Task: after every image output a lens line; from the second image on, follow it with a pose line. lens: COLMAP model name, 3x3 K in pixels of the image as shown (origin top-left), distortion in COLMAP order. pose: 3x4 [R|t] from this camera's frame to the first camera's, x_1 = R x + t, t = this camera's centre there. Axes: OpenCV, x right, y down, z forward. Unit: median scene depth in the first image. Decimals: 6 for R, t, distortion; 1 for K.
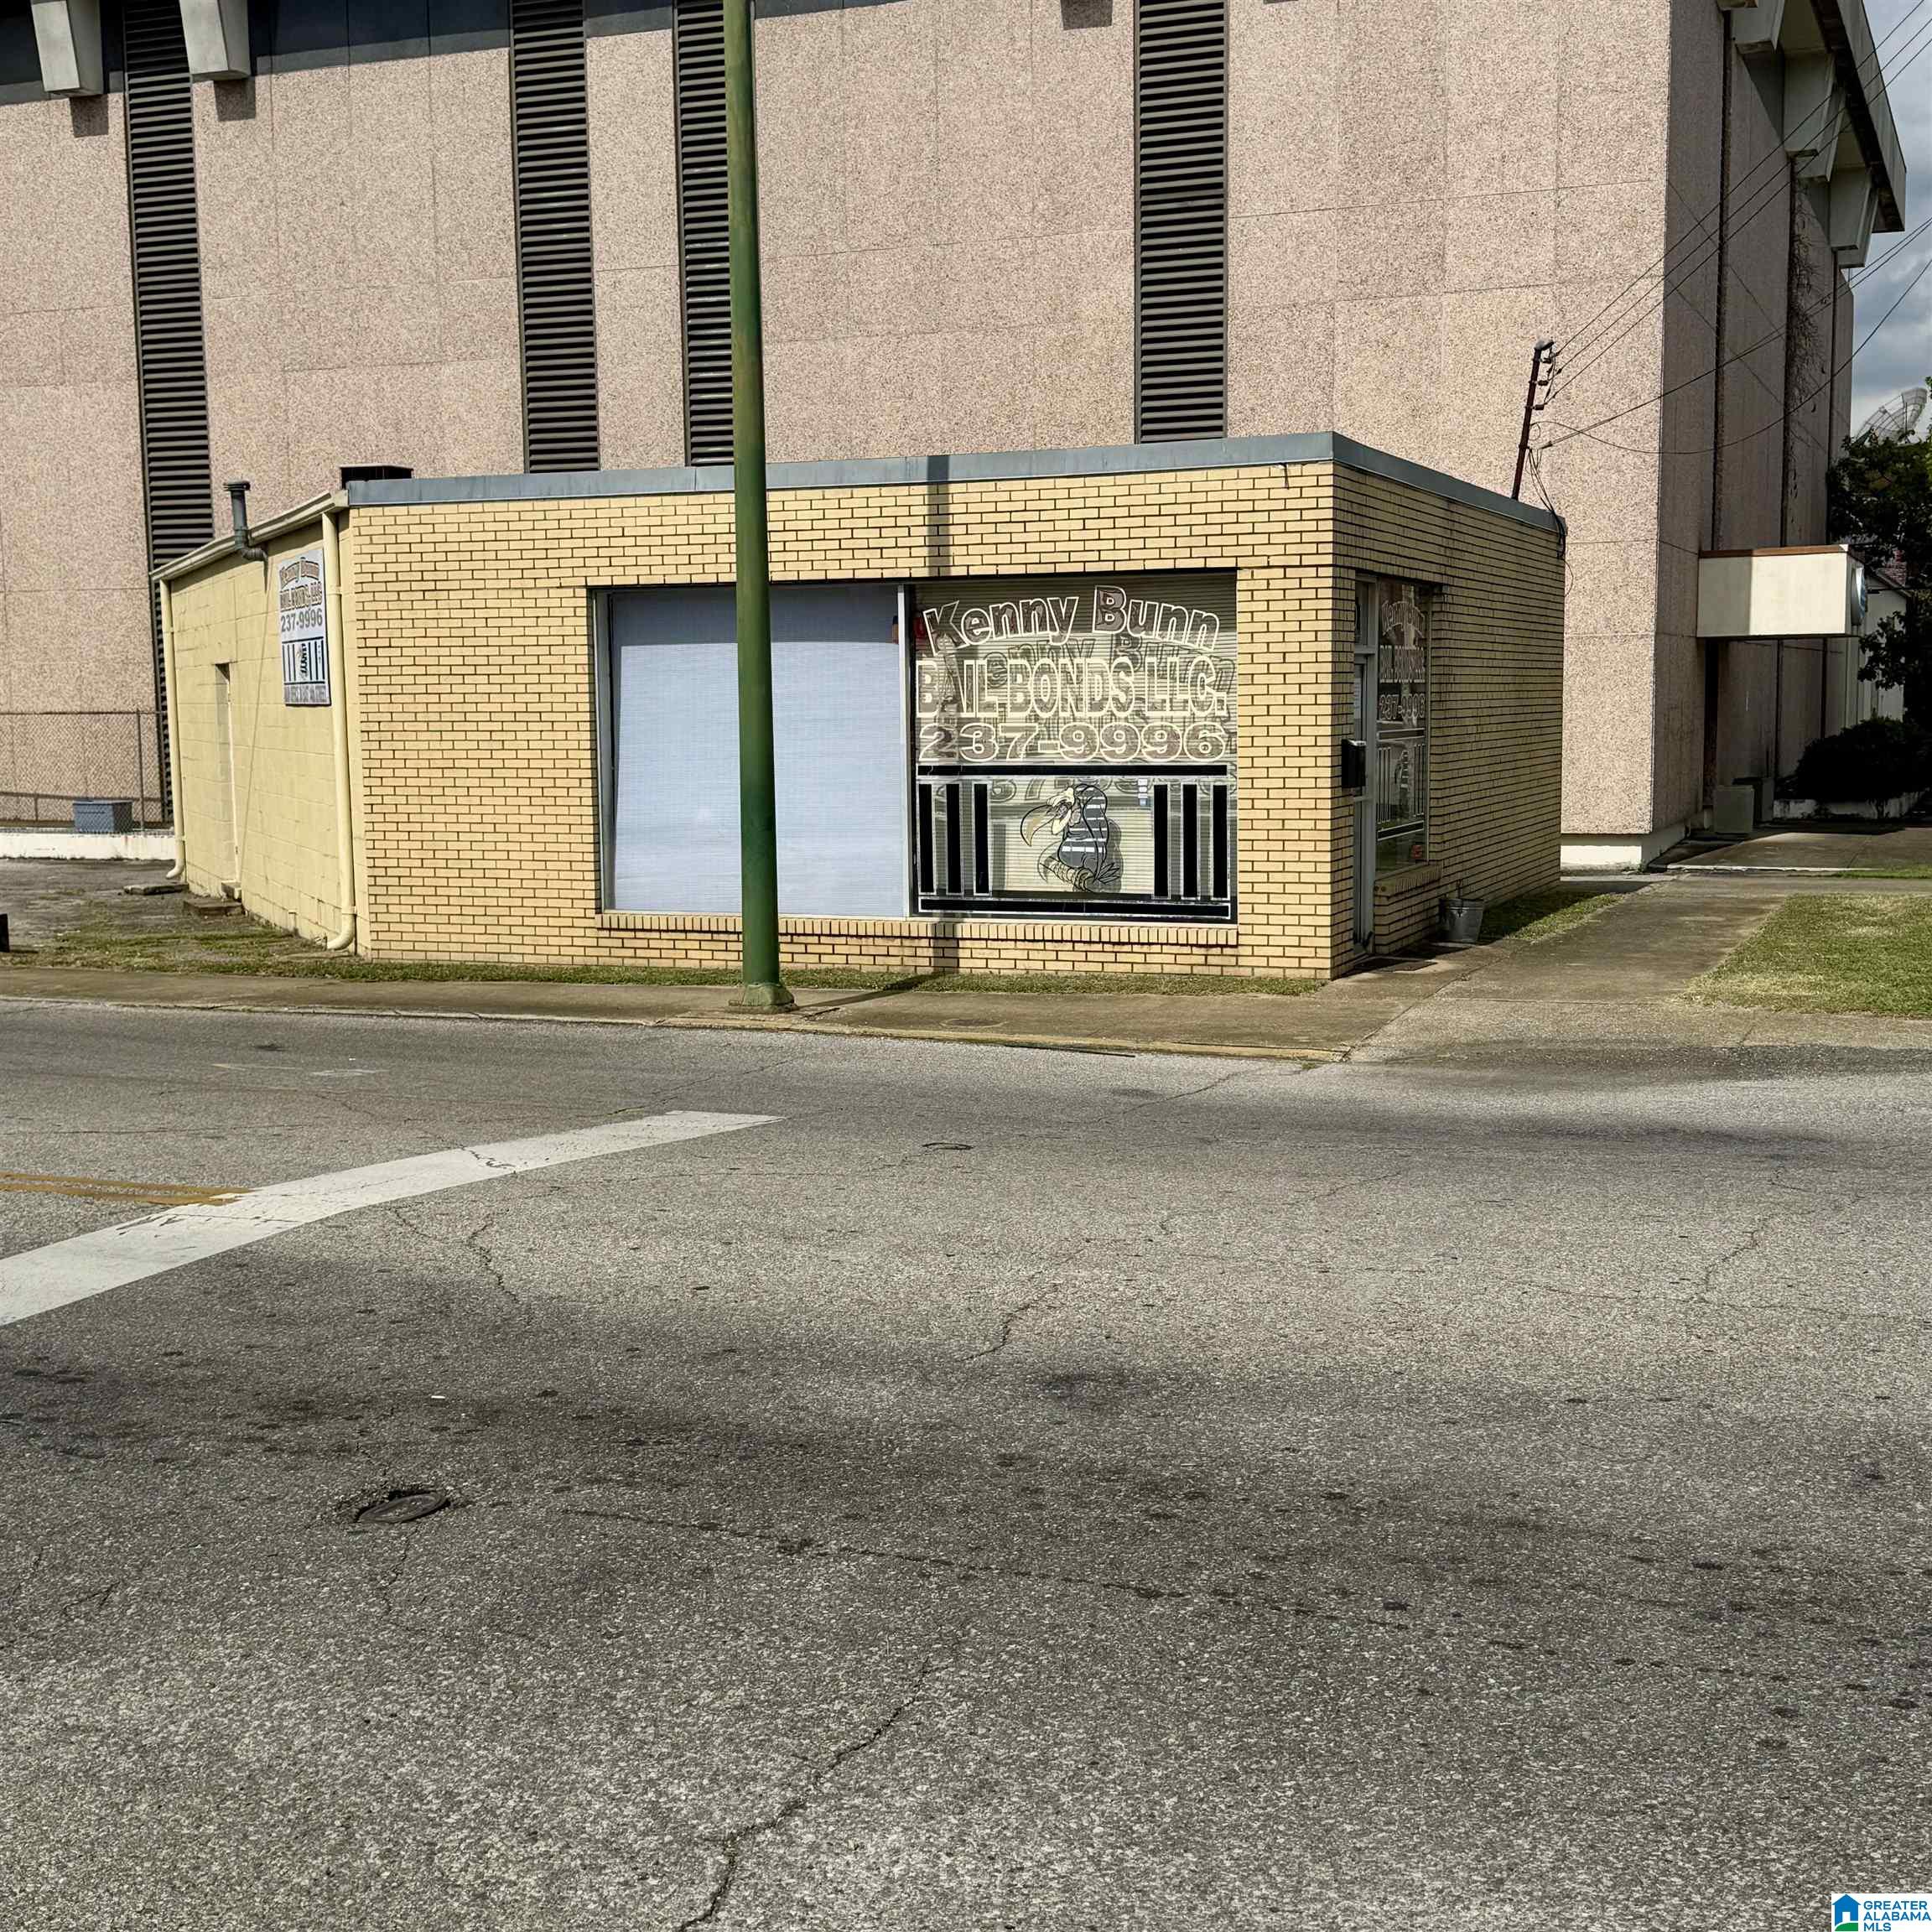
lens RADIAL K [[2539.1, 0, 965.0], [0, 2539.1, 972.4], [0, 0, 1]] dist [0.053252, 0.000000]
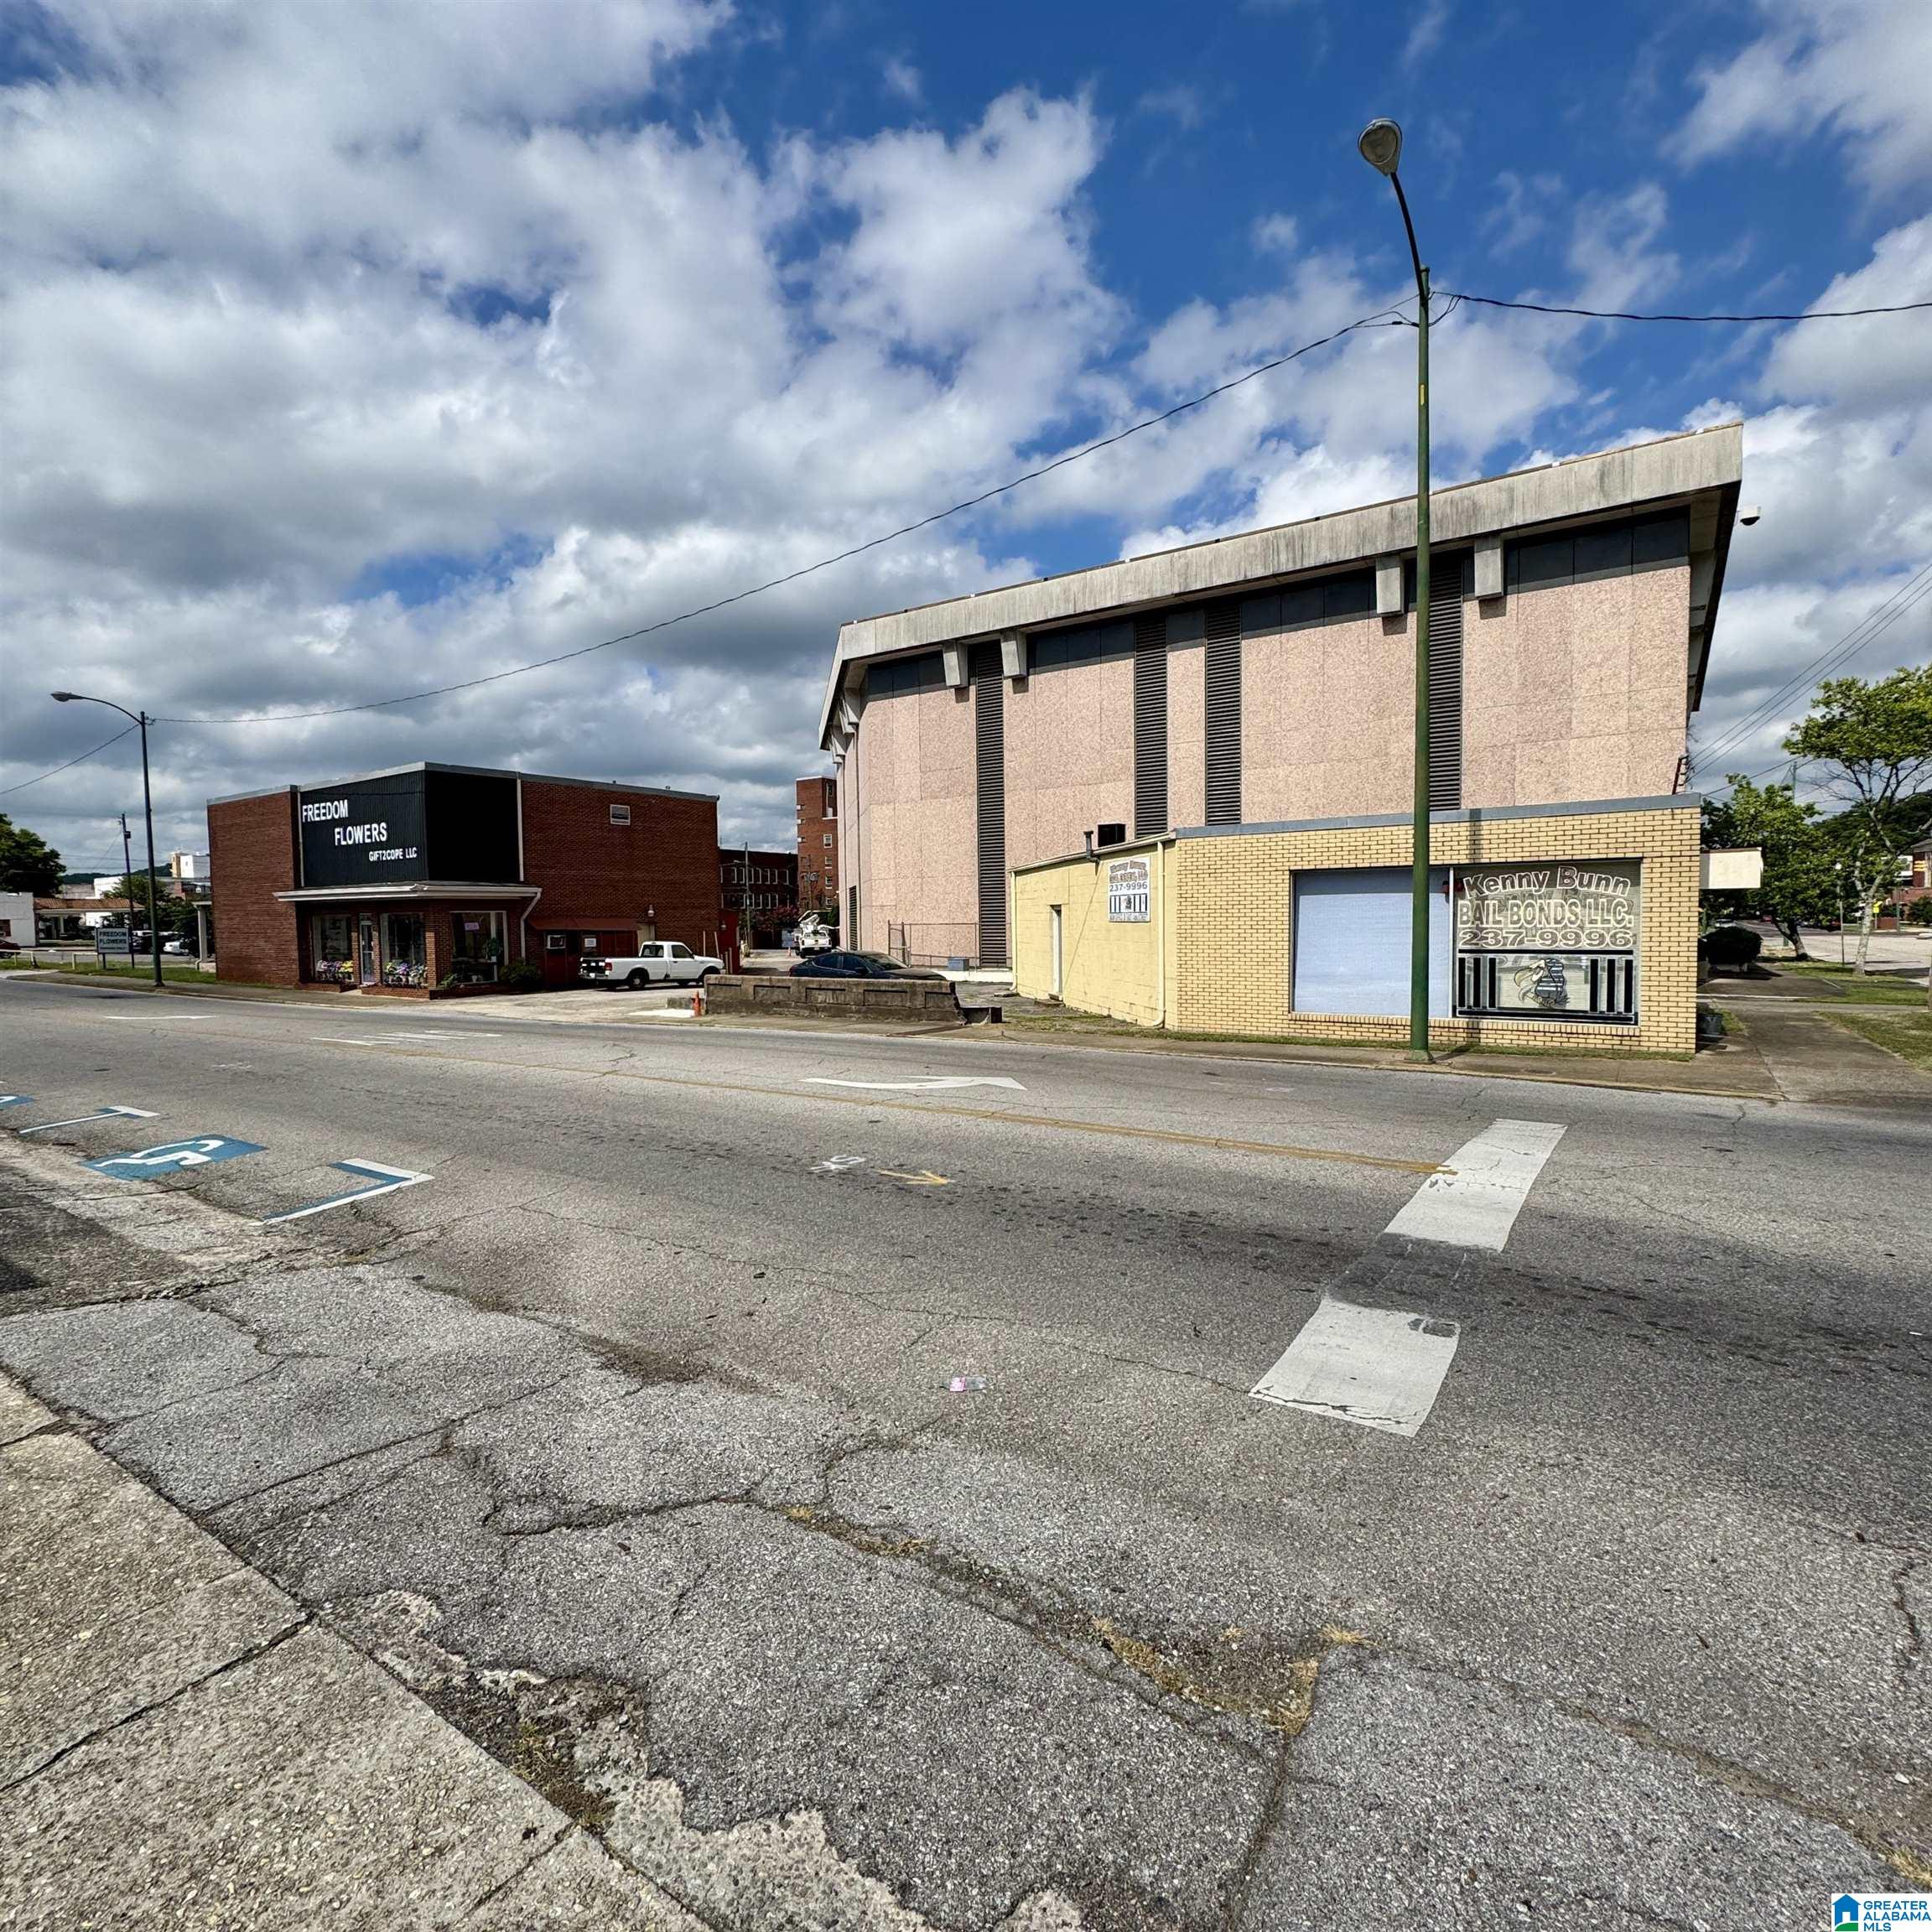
lens RADIAL K [[1001.8, 0, 969.5], [0, 1001.8, 964.7], [0, 0, 1]] dist [-0.005198, -0.000224]
pose [[0.976957, 0.008742, -0.213258, -0.245879], [-0.021406, 0.998136, -0.057148, -0.009822], [0.212361, 0.060396, 0.975323, 0.071584]]
